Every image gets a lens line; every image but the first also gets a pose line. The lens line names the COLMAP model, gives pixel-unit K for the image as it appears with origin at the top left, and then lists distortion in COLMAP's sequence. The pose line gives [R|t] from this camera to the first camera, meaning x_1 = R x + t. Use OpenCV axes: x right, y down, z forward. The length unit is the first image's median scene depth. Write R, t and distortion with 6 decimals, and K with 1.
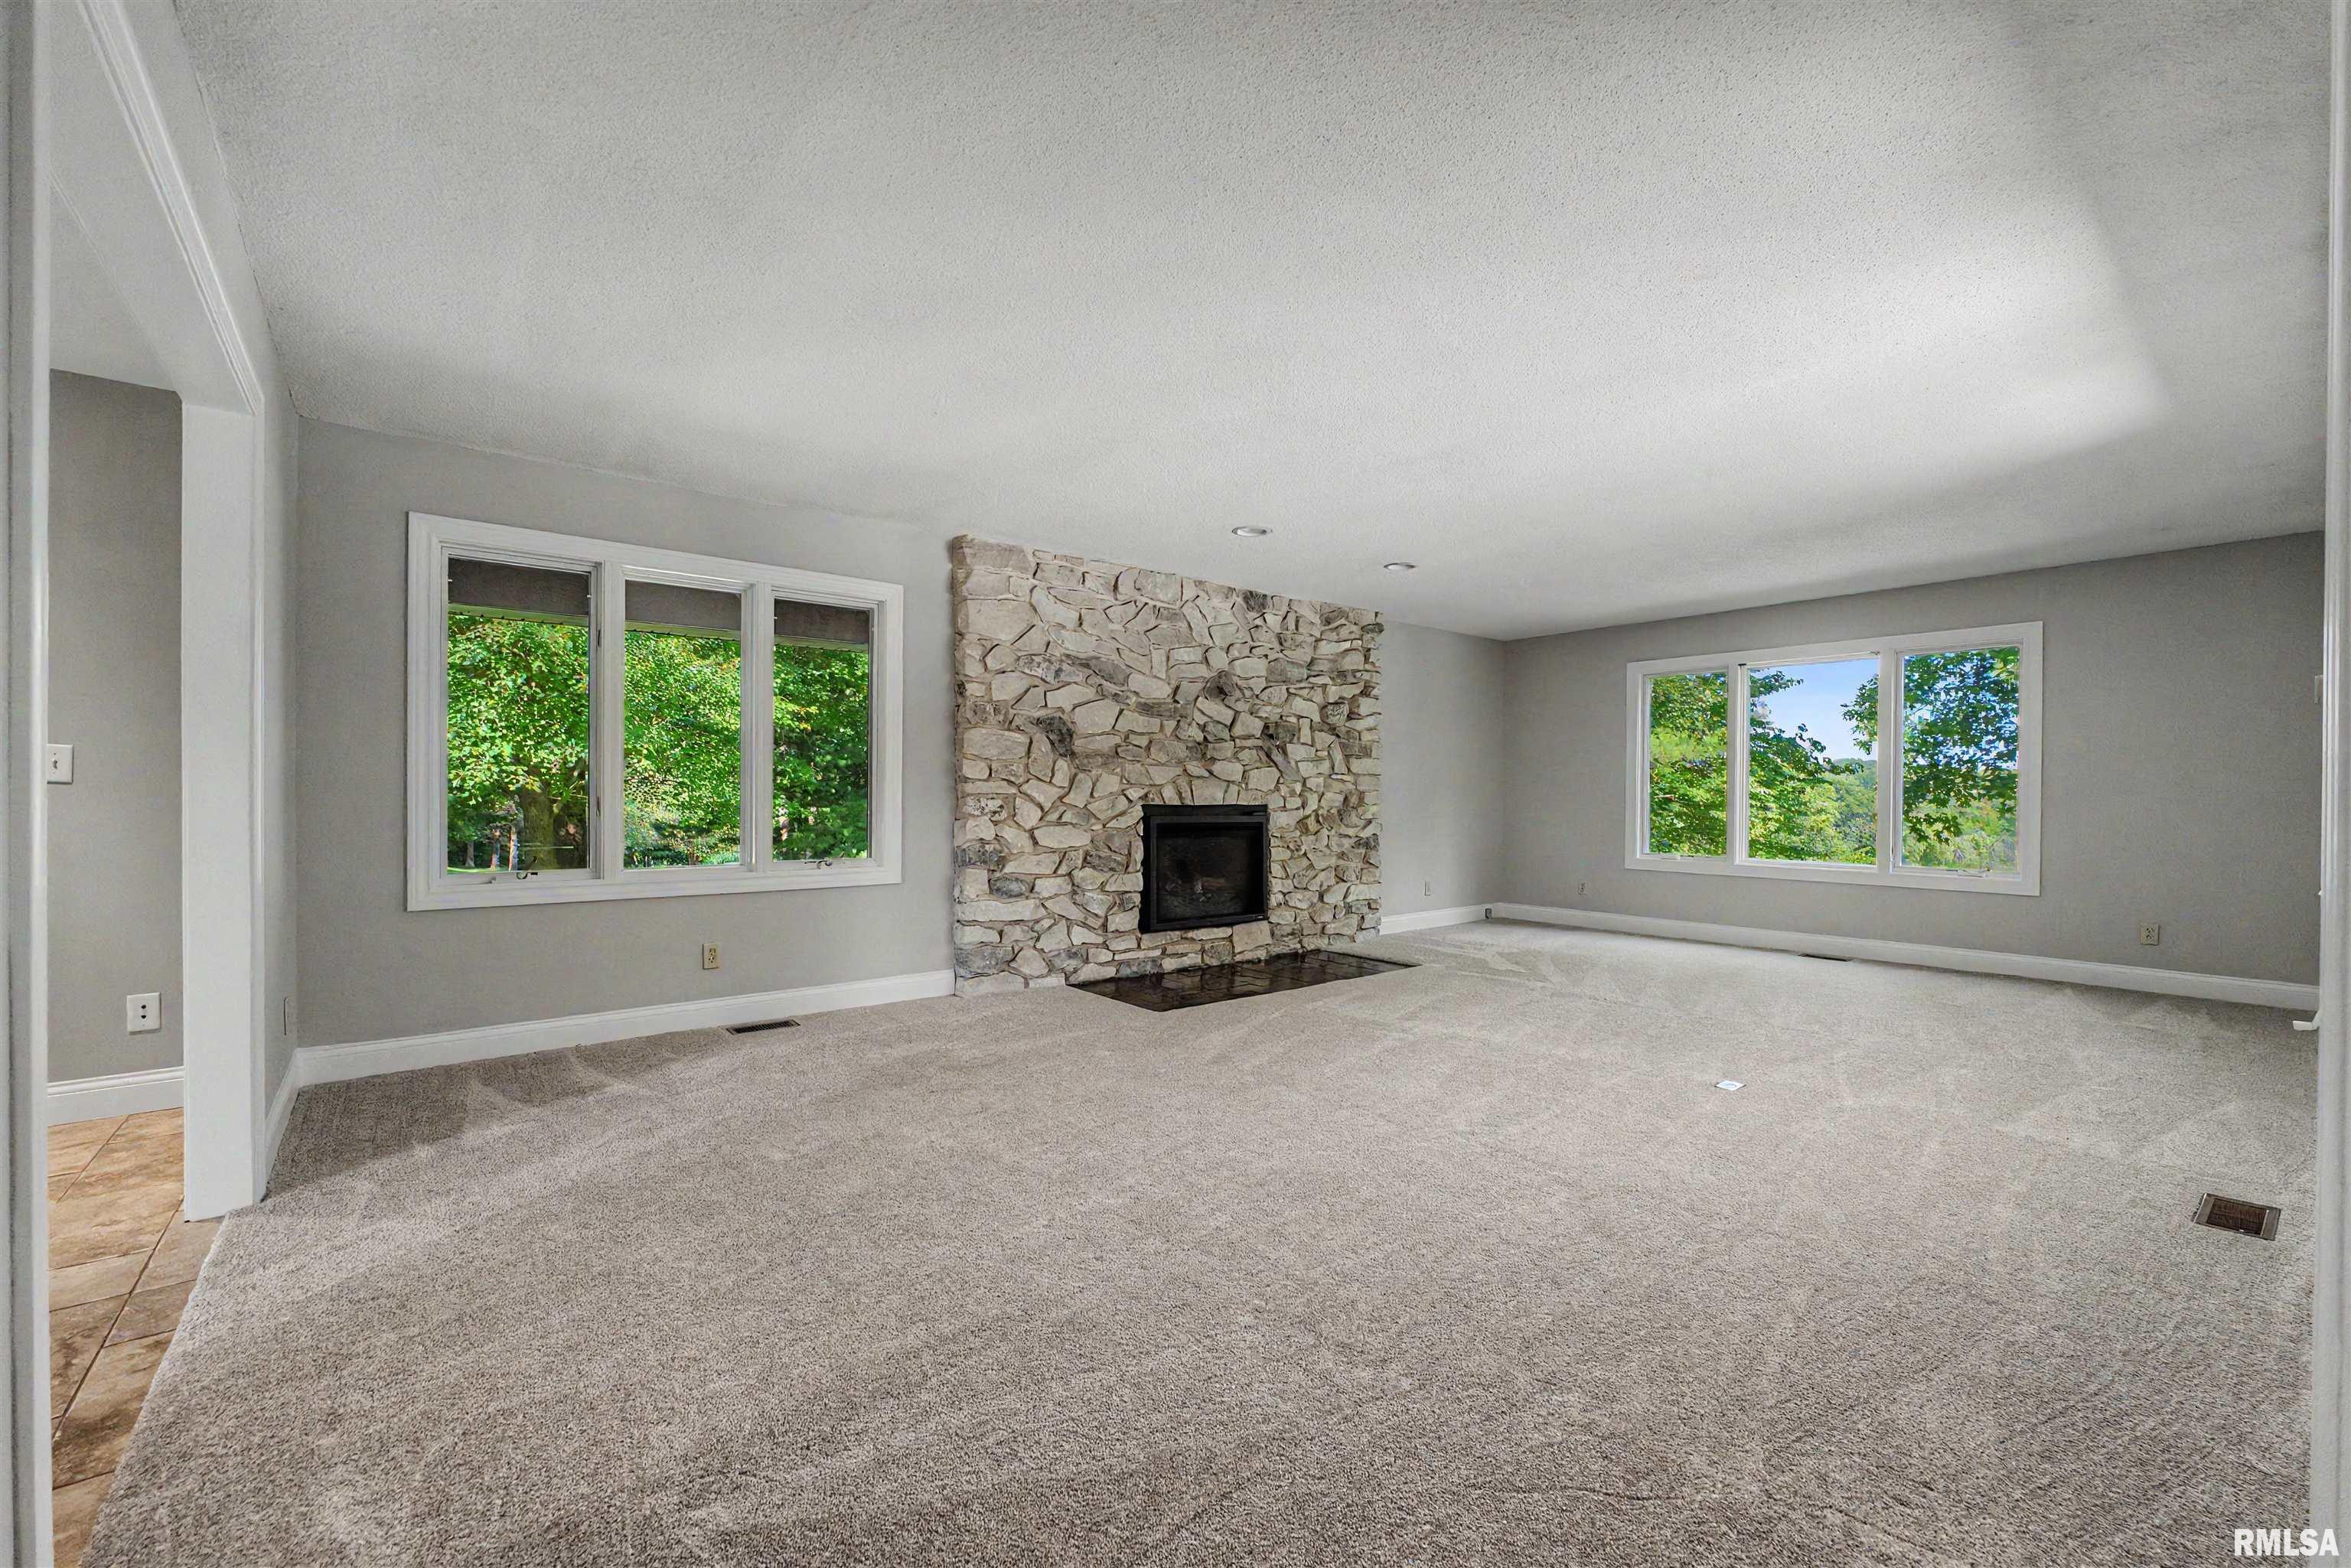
lens RADIAL K [[943.3, 0, 1180.8], [0, 943.3, 793.6], [0, 0, 1]] dist [-0.002054, -0.000493]
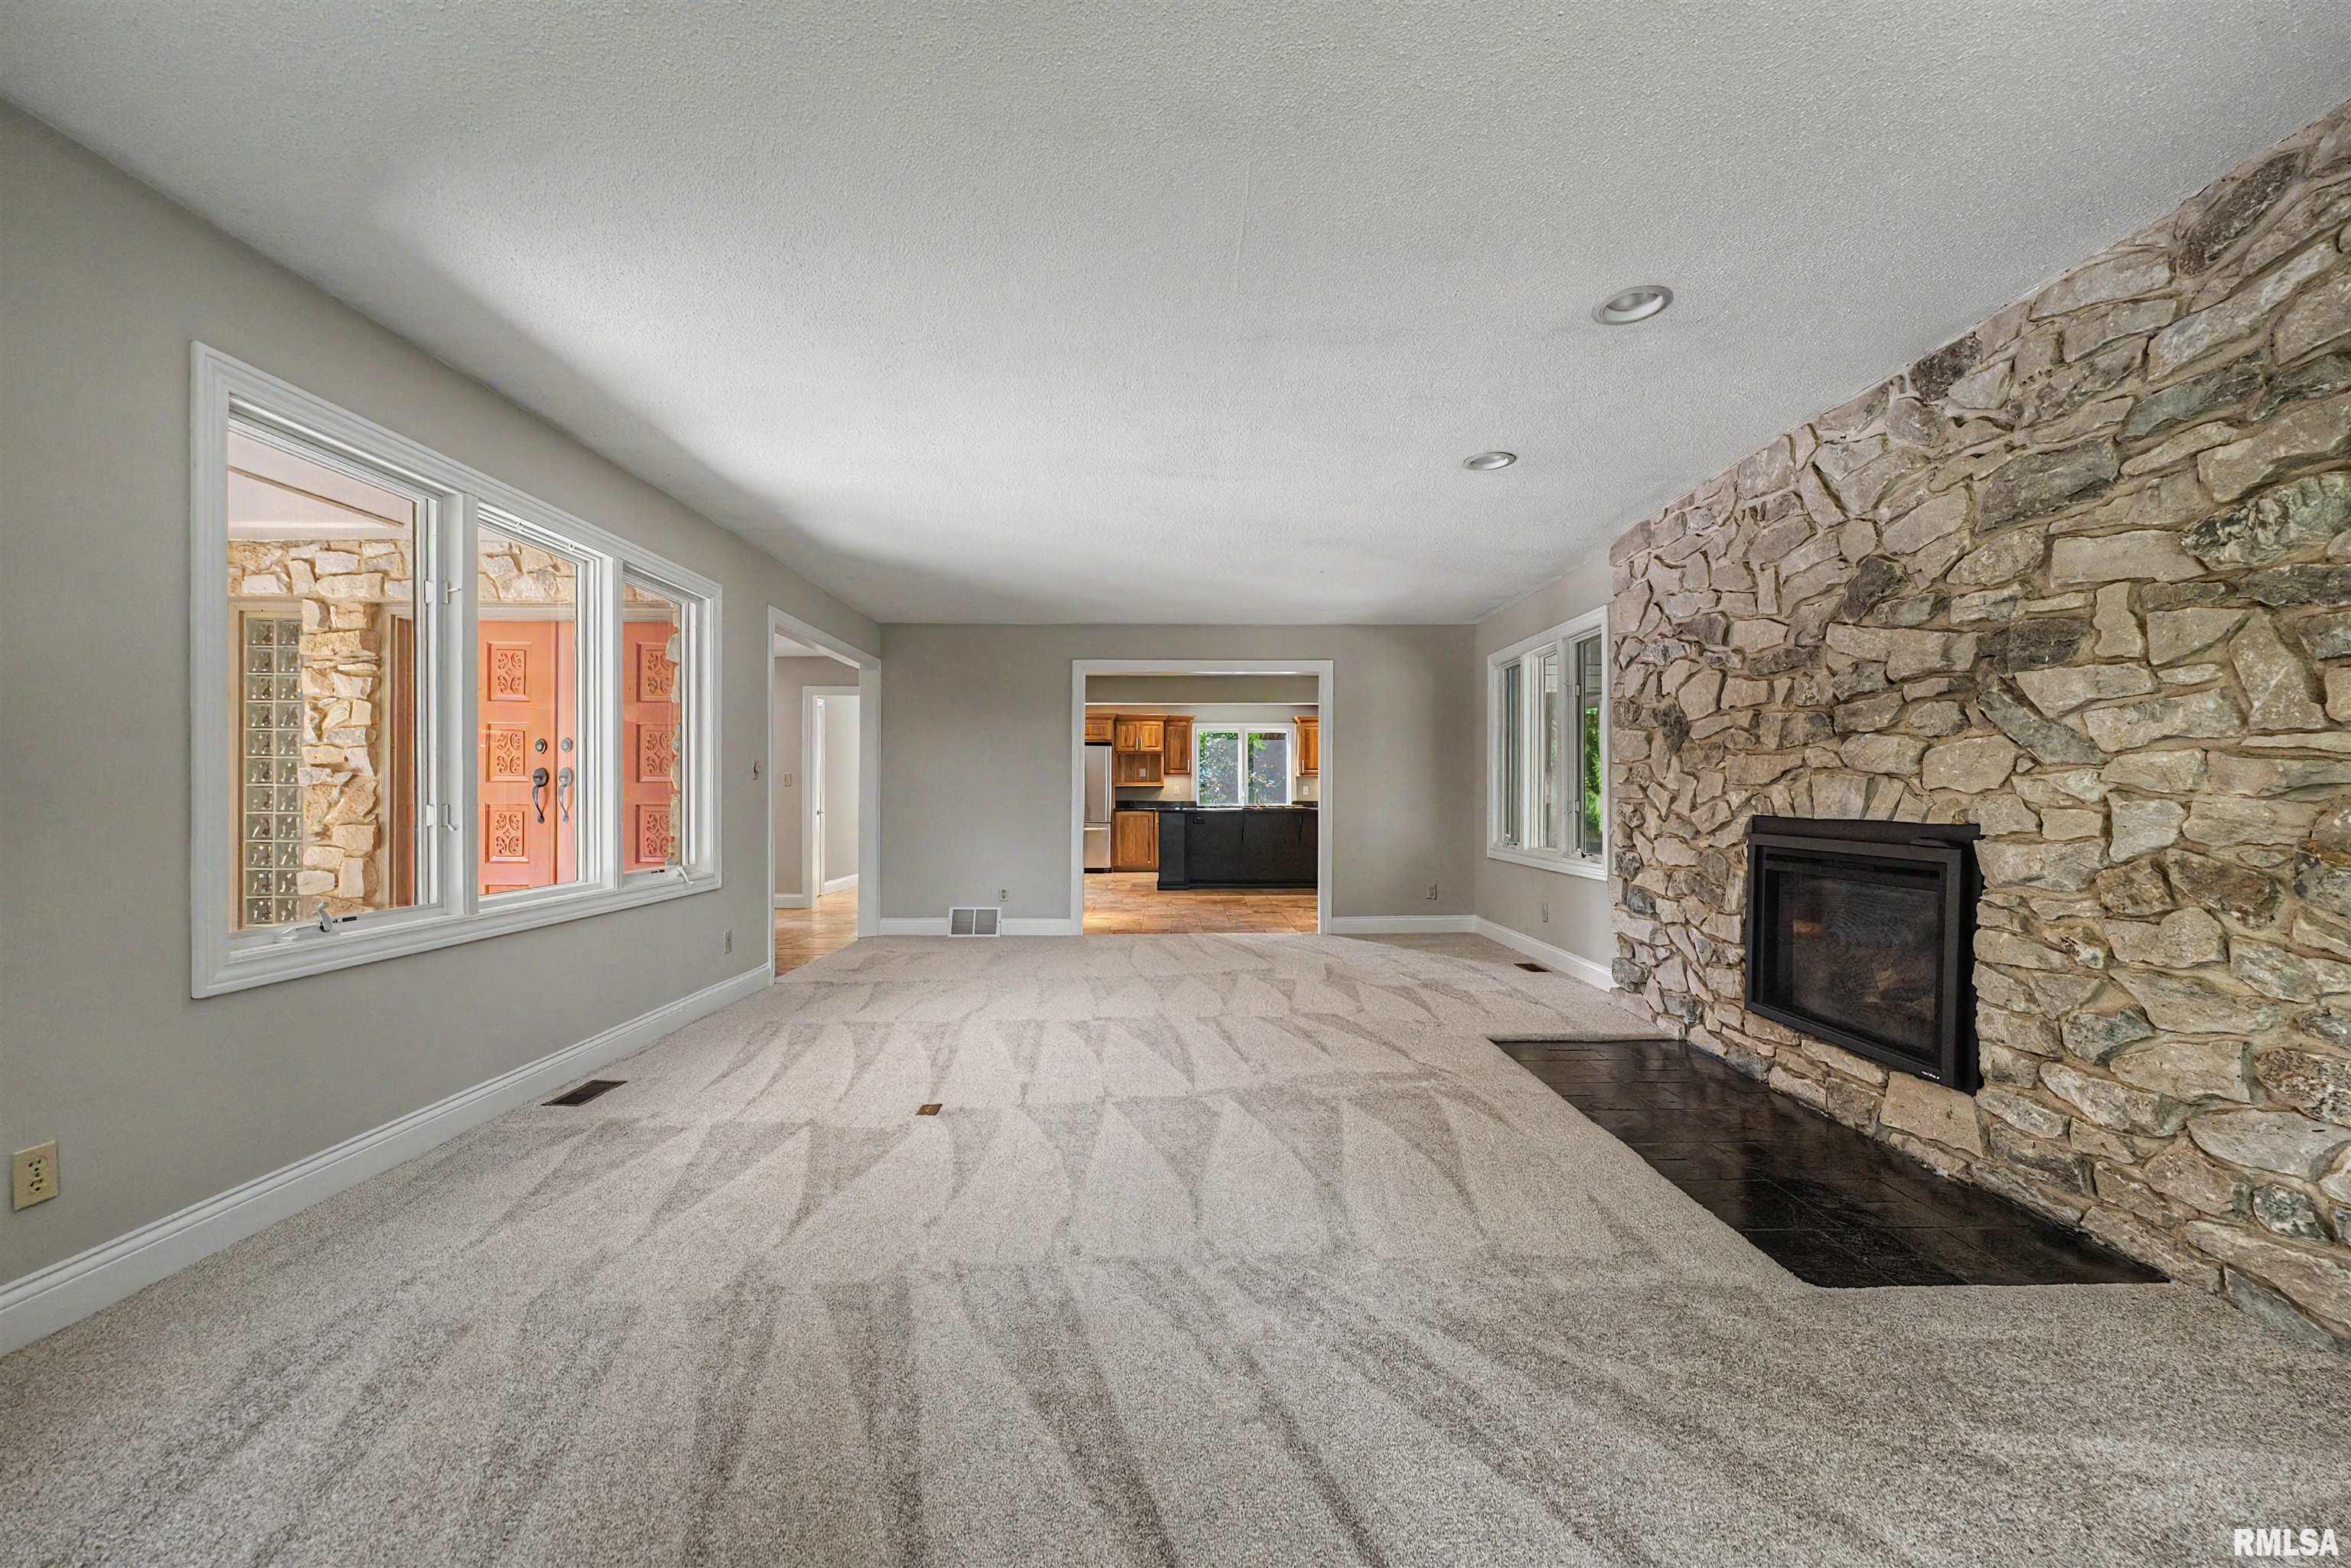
lens RADIAL K [[943.3, 0, 1180.8], [0, 943.3, 793.6], [0, 0, 1]] dist [-0.002054, -0.000493]
pose [[-0.625556, -0.008897, -0.780129, 0.680775], [-0.009453, 0.999948, -0.003824, 0.002929], [0.780122, 0.004982, -0.625607, 1.040563]]
